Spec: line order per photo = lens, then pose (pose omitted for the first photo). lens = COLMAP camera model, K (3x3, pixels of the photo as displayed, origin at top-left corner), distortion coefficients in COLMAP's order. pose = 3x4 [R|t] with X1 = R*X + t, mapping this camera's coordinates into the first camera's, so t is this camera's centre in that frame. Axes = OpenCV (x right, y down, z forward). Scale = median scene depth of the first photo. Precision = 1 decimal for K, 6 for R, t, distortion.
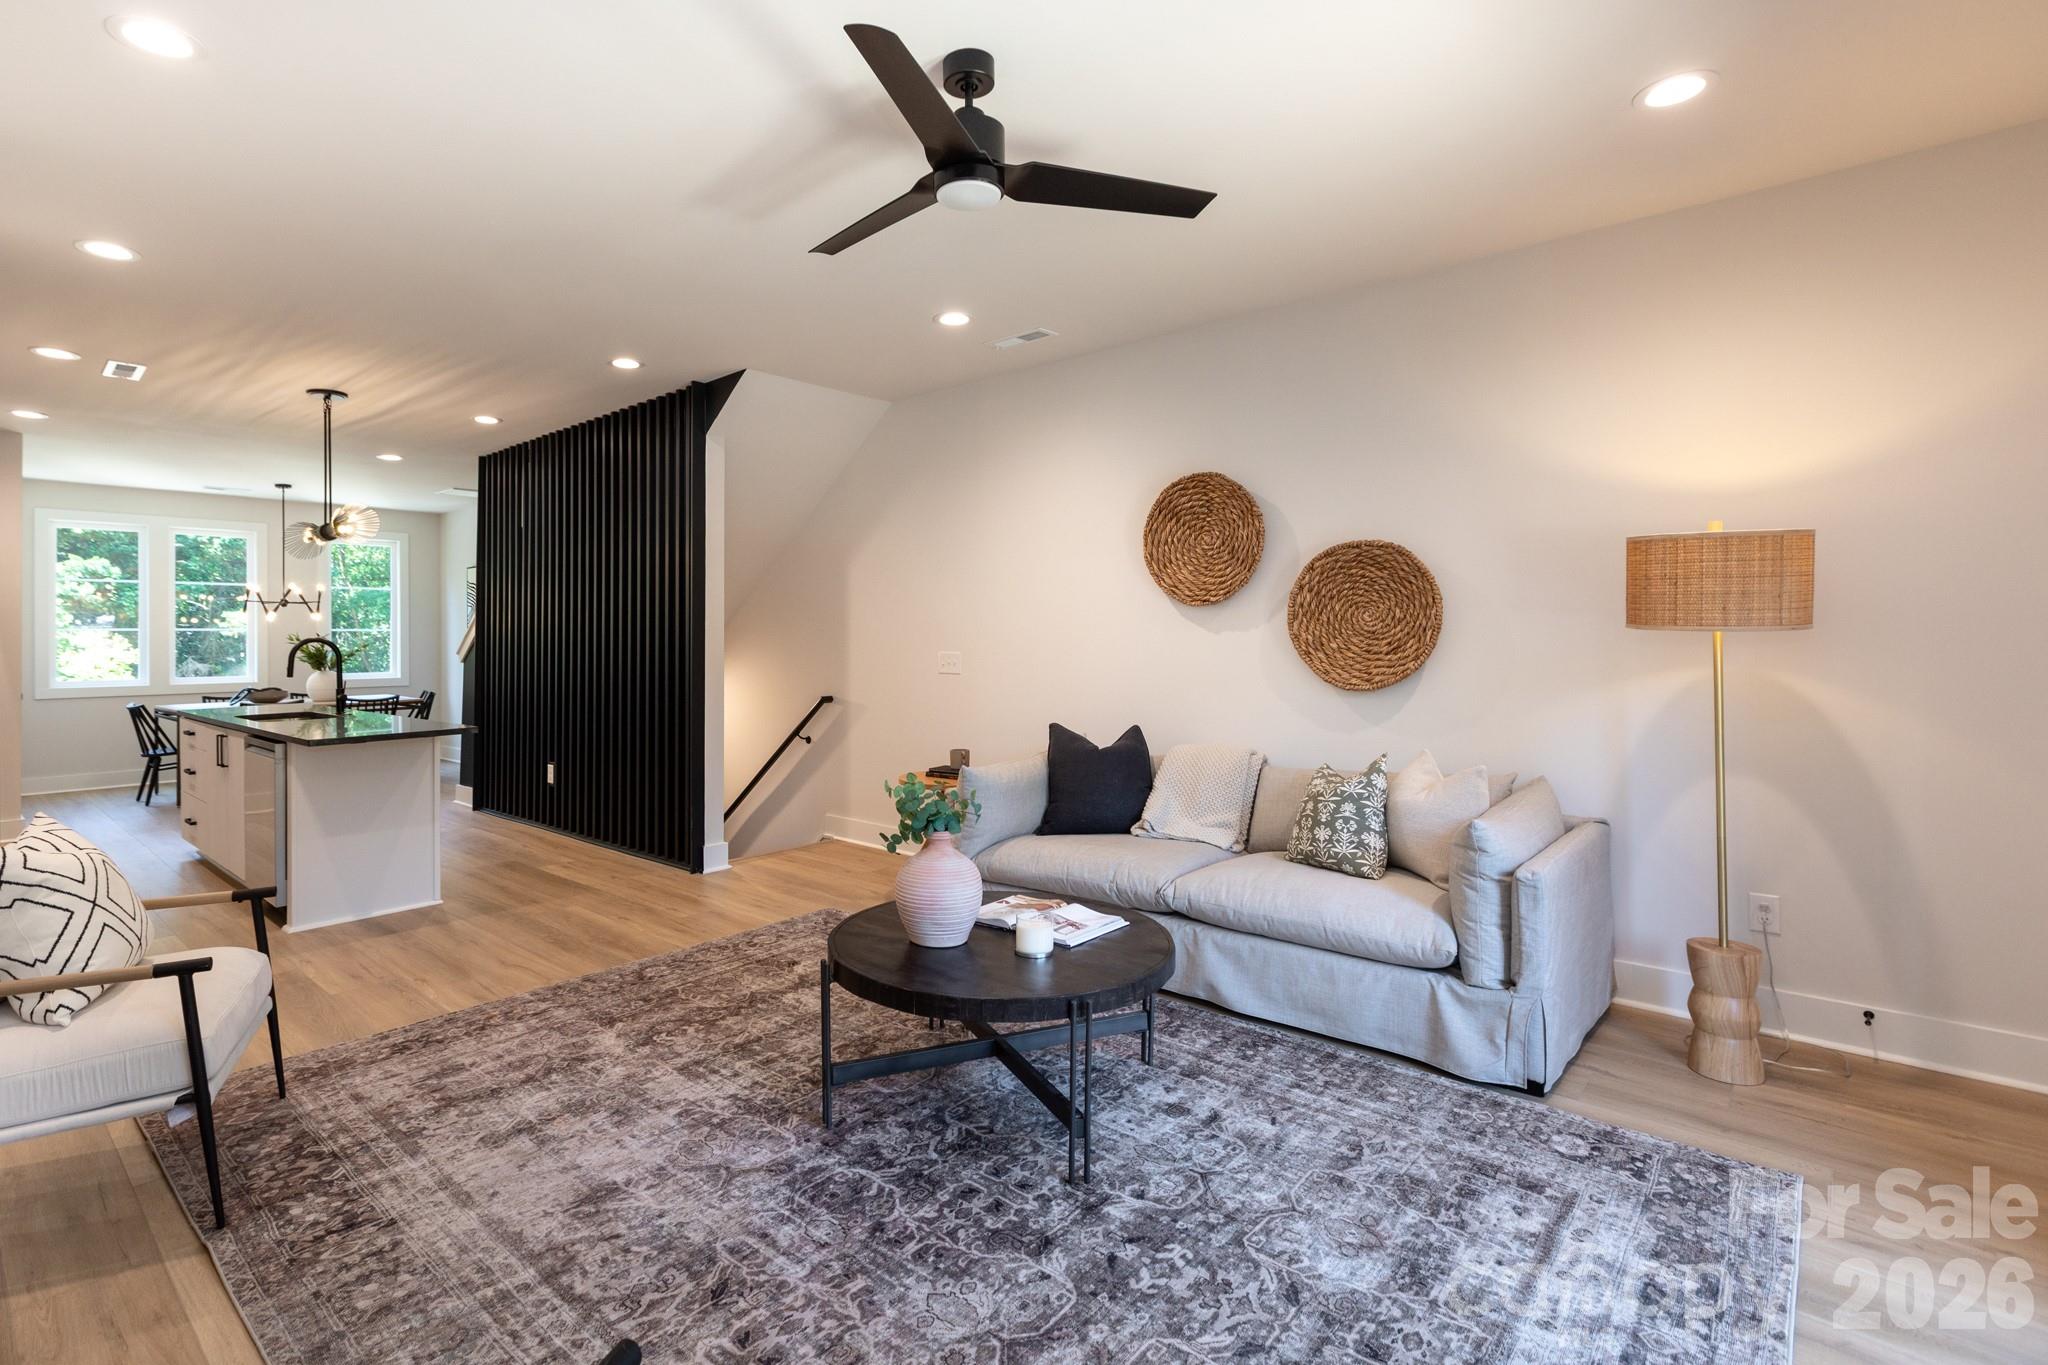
lens RADIAL K [[939.9, 0, 972.8], [0, 939.9, 637.1], [0, 0, 1]] dist [0.009948, -0.003878]
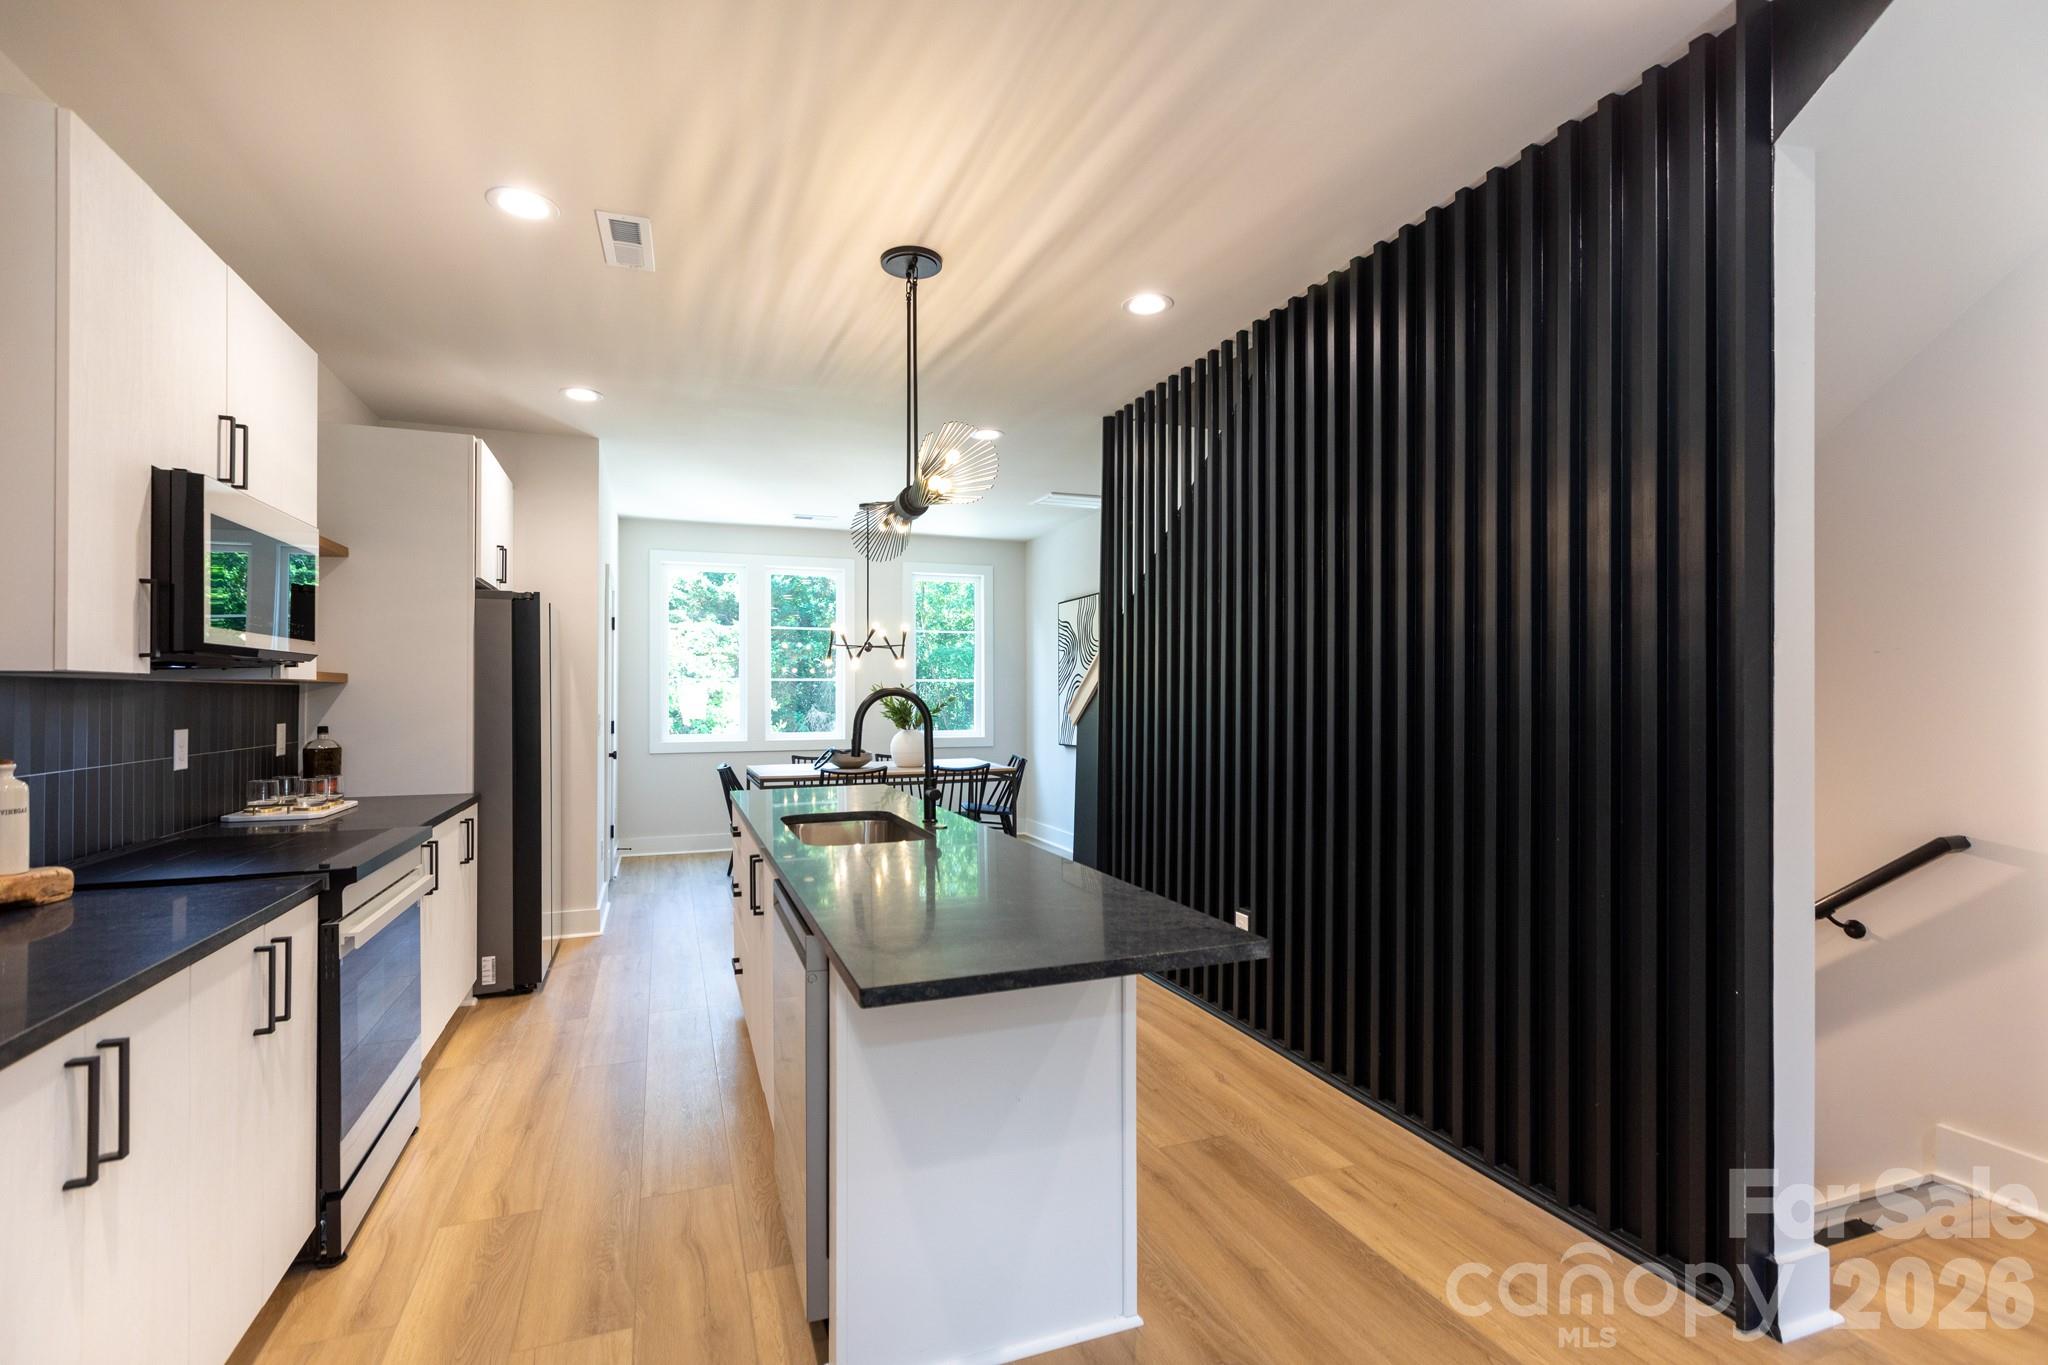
lens RADIAL K [[939.9, 0, 1013.3], [0, 939.9, 684.9], [0, 0, 1]] dist [0.009948, -0.003878]
pose [[0.882081, -0.001885, -0.471095, -0.506791], [0.000044, 0.999992, -0.003920, 0.001596], [0.471098, 0.003437, 0.882074, 0.736762]]
